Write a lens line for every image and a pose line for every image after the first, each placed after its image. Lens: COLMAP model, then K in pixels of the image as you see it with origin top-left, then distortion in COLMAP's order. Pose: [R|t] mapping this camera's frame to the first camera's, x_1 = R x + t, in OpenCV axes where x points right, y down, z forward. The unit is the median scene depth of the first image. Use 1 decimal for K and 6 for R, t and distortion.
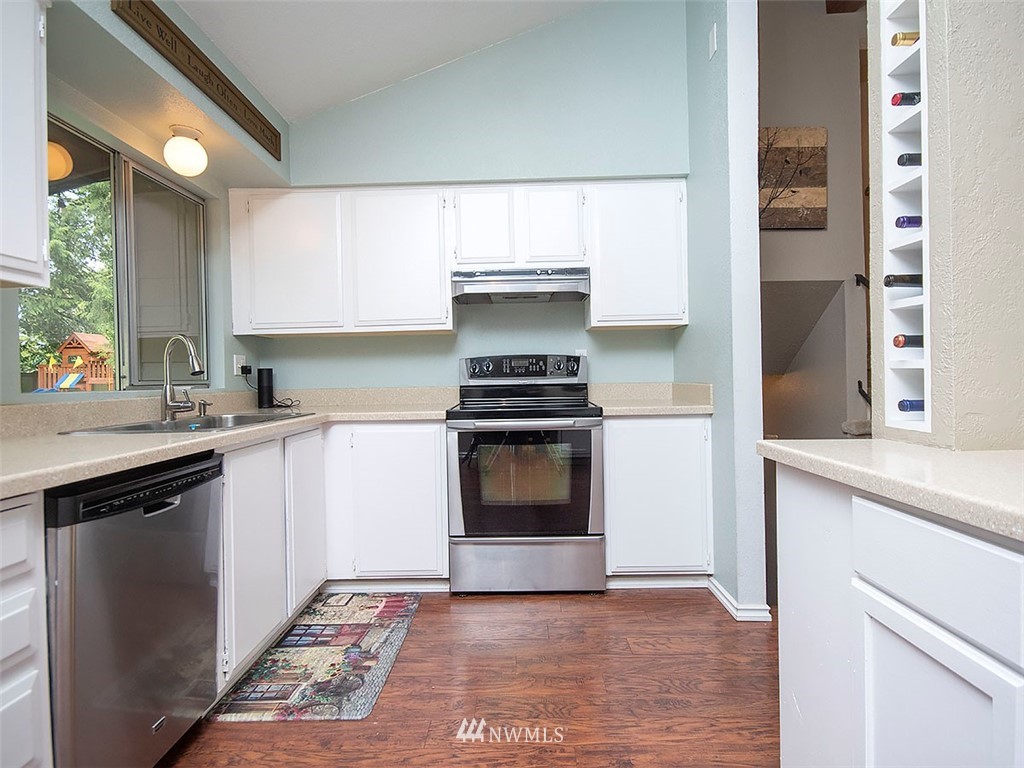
lens RADIAL K [[553.6, 0, 504.6], [0, 553.6, 375.0], [0, 0, 1]] dist [0.003599, -0.000293]
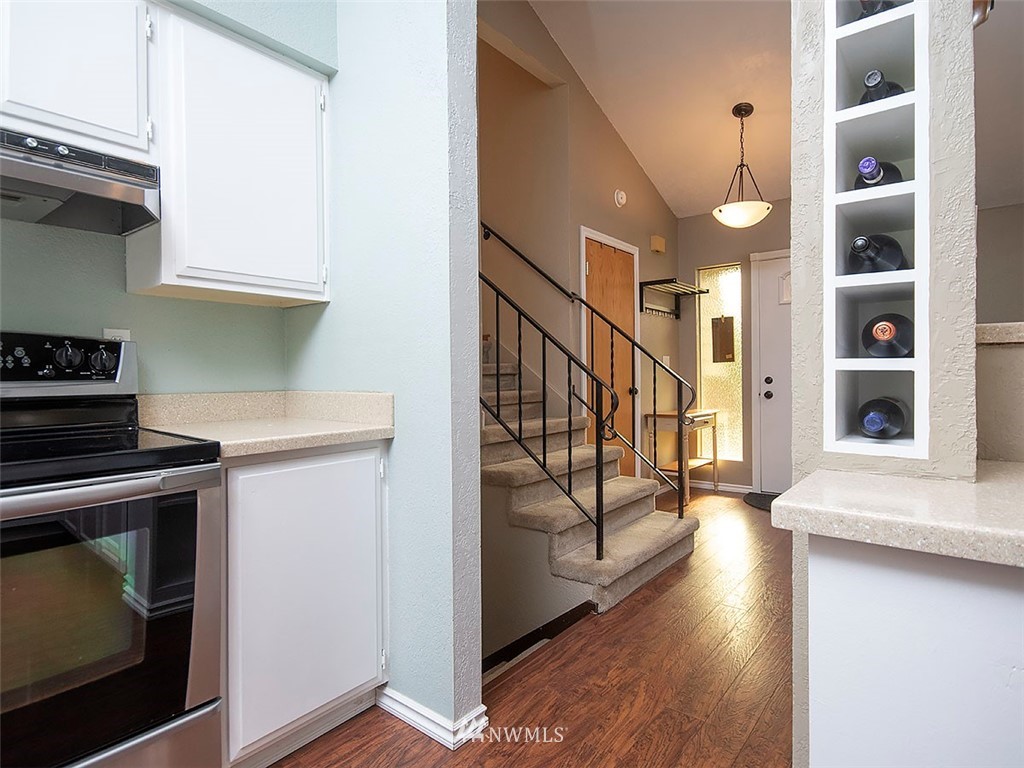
lens RADIAL K [[553.6, 0, 504.6], [0, 553.6, 375.0], [0, 0, 1]] dist [0.003599, -0.000293]
pose [[0.604149, 0.013048, 0.796765, -0.069509], [-0.004110, 0.999904, -0.013258, 0.002796], [-0.796861, 0.004735, 0.604144, 0.496240]]
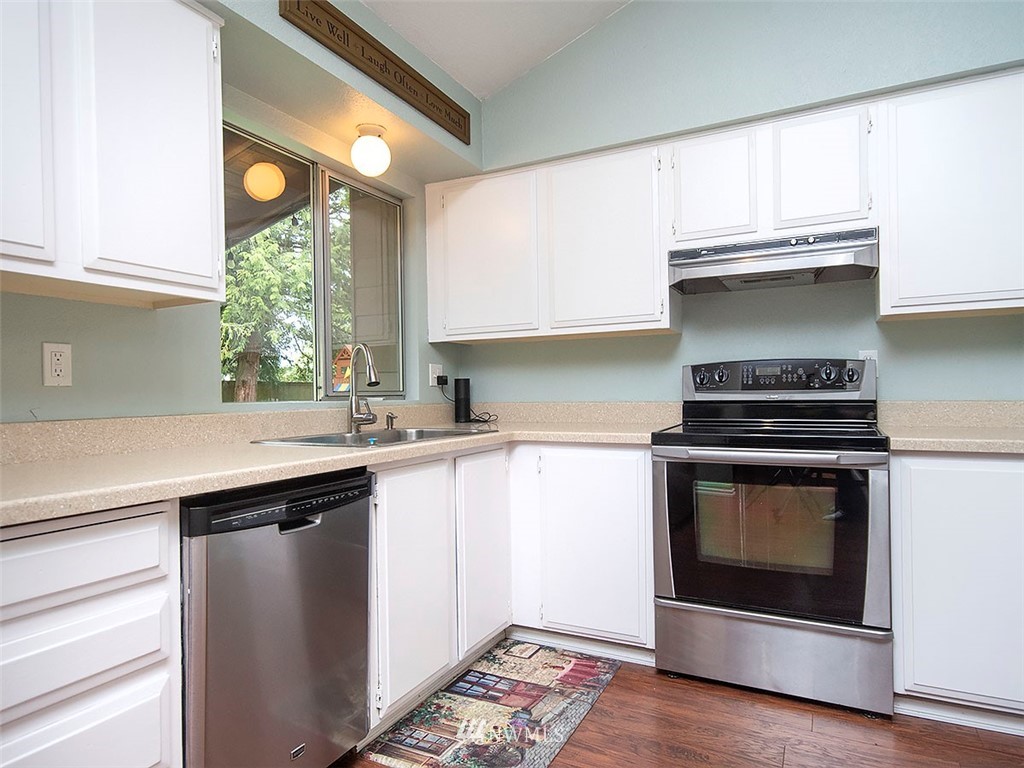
lens RADIAL K [[649.0, 0, 463.5], [0, 649.0, 393.8], [0, 0, 1]] dist [0.003388, 0.003545]
pose [[0.887245, 0.009590, -0.461199, 0.082690], [-0.003764, 0.999901, 0.013549, -0.001992], [0.461284, -0.010285, 0.887193, 0.080571]]
